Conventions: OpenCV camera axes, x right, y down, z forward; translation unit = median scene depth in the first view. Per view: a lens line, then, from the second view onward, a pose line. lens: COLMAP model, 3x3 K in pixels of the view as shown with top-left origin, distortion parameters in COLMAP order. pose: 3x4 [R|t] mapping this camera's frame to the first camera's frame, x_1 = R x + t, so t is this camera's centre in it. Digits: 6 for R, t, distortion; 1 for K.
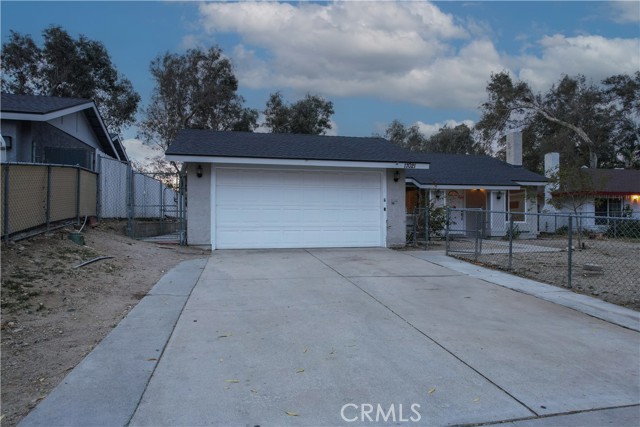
lens RADIAL K [[408.2, 0, 319.4], [0, 408.2, 214.3], [0, 0, 1]] dist [-0.067393, 0.059498]
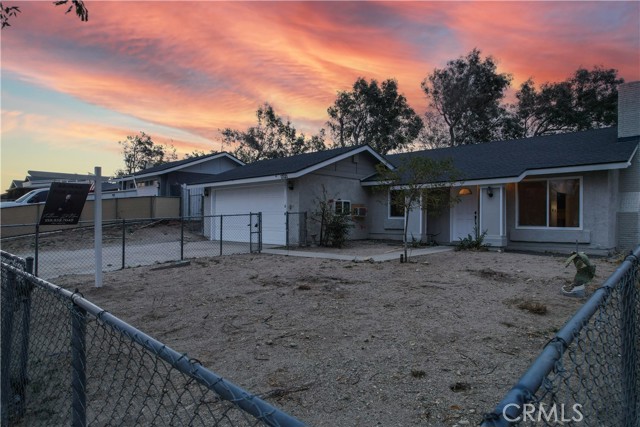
lens RADIAL K [[408.2, 0, 319.3], [0, 408.2, 214.2], [0, 0, 1]] dist [-0.067393, 0.059498]
pose [[0.543019, -0.011061, -0.839648, 0.368393], [0.005051, 0.999938, -0.009906, 0.000140], [0.839705, 0.001138, 0.543041, 0.133562]]
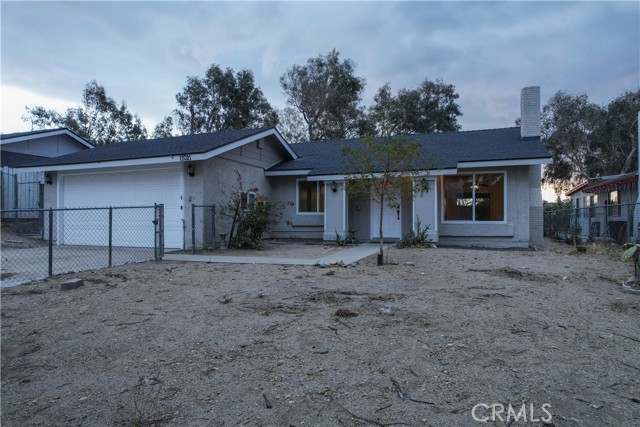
lens RADIAL K [[408.2, 0, 320.6], [0, 408.2, 216.4], [0, 0, 1]] dist [-0.067393, 0.059498]
pose [[0.831891, -0.008038, -0.554881, 0.280554], [0.009885, 0.999951, 0.000334, 0.003012], [0.554851, -0.005763, 0.831930, 0.126694]]
